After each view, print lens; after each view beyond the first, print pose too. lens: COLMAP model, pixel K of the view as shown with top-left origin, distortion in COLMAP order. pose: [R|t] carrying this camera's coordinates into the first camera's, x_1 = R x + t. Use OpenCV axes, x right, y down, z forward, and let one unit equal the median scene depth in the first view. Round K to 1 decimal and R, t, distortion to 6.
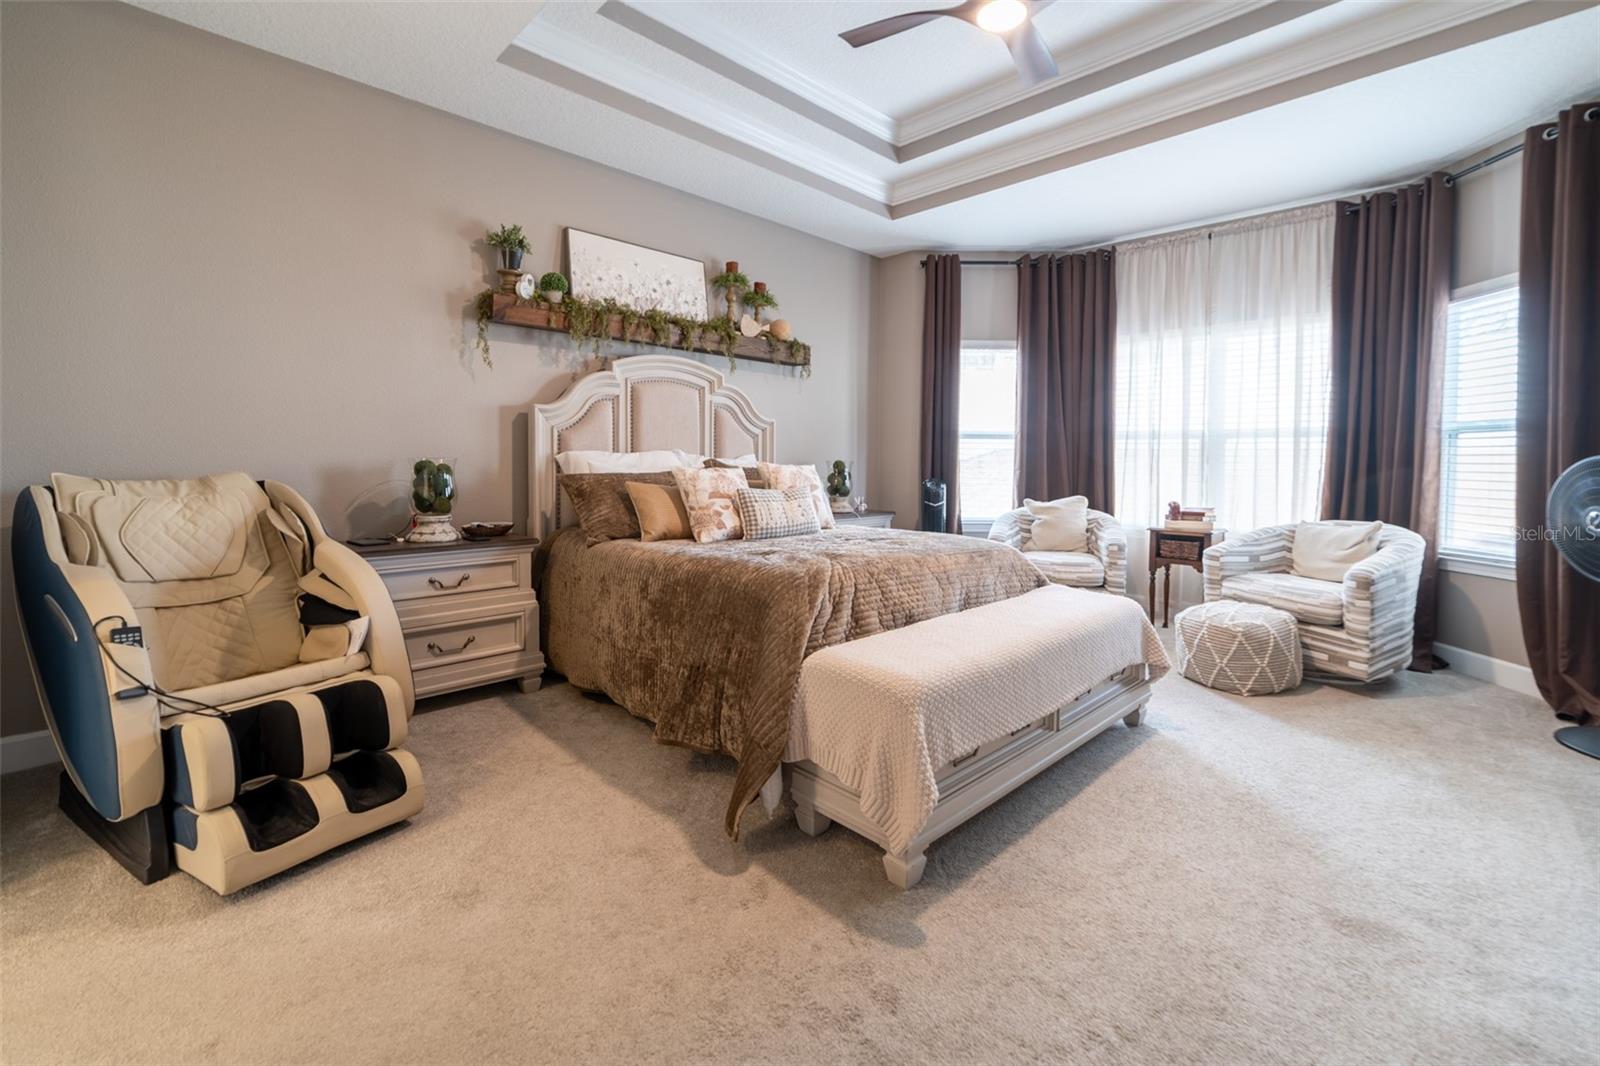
lens RADIAL K [[678.7, 0, 807.3], [0, 678.7, 477.8], [0, 0, 1]] dist [-0.030047, 0.009057]
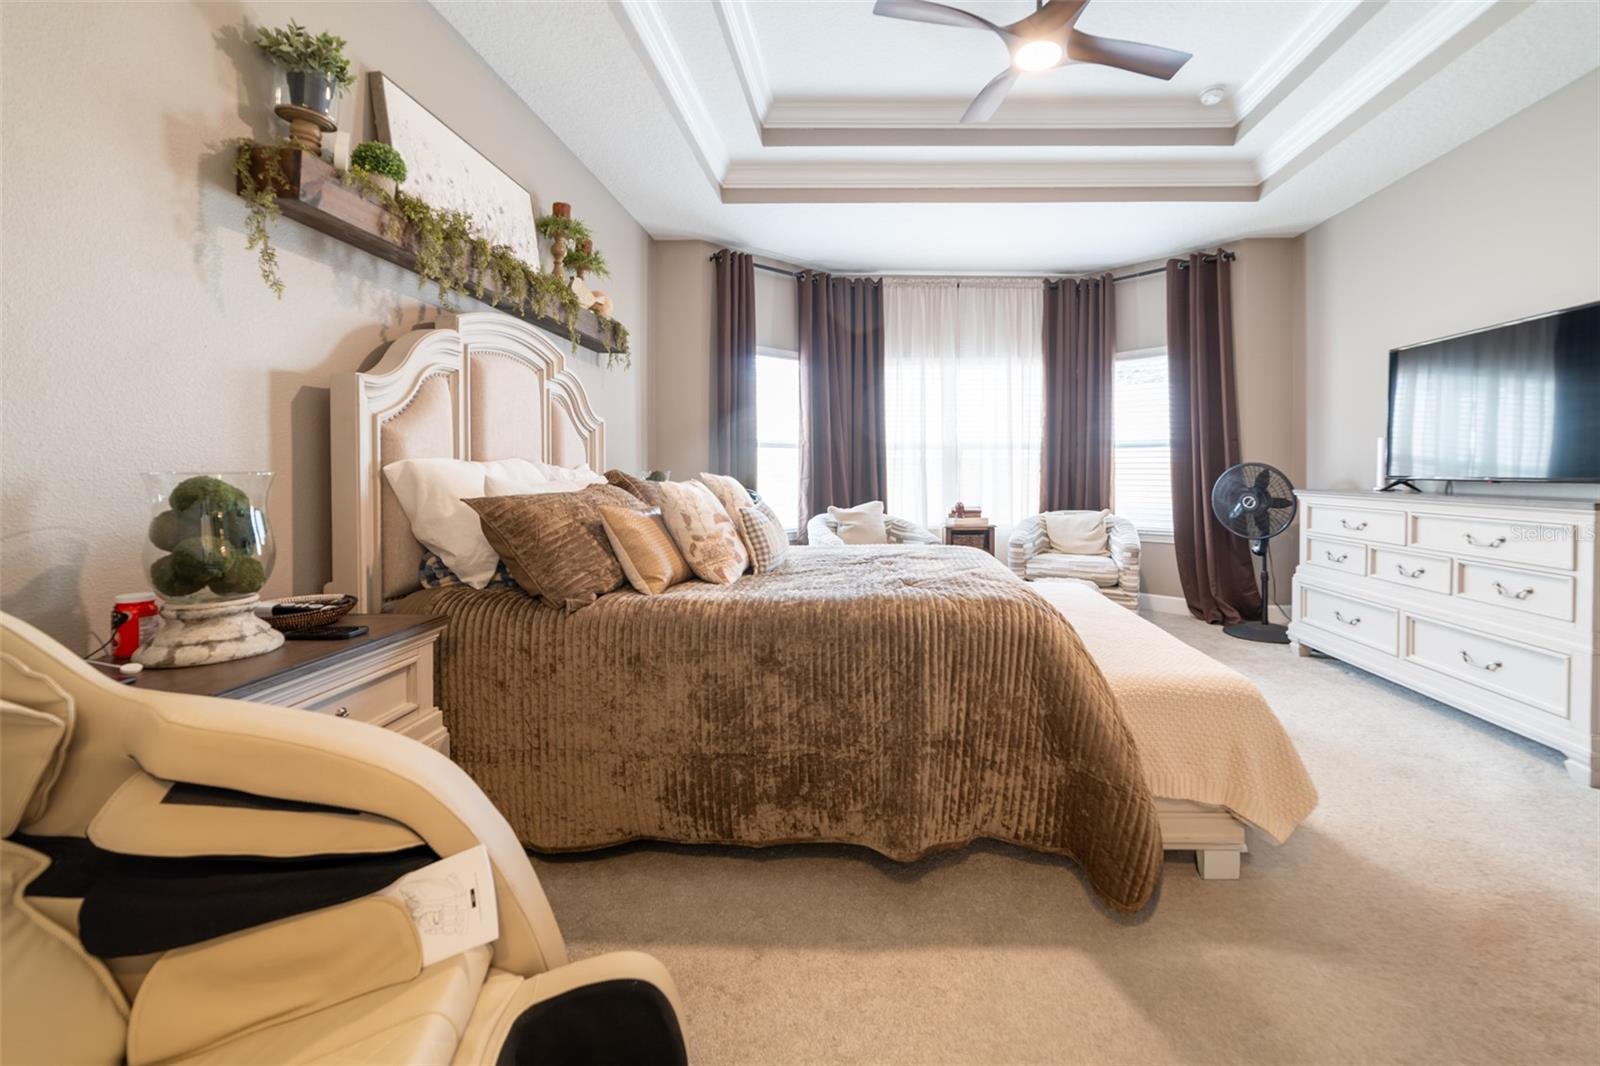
lens RADIAL K [[663.3, 0, 859.7], [0, 663.3, 474.4], [0, 0, 1]] dist [-0.022527, 0.007589]
pose [[0.718416, -0.013177, 0.695489, -0.435625], [0.026394, 0.999617, -0.008325, -0.010034], [-0.695113, 0.024337, 0.718488, 0.302577]]
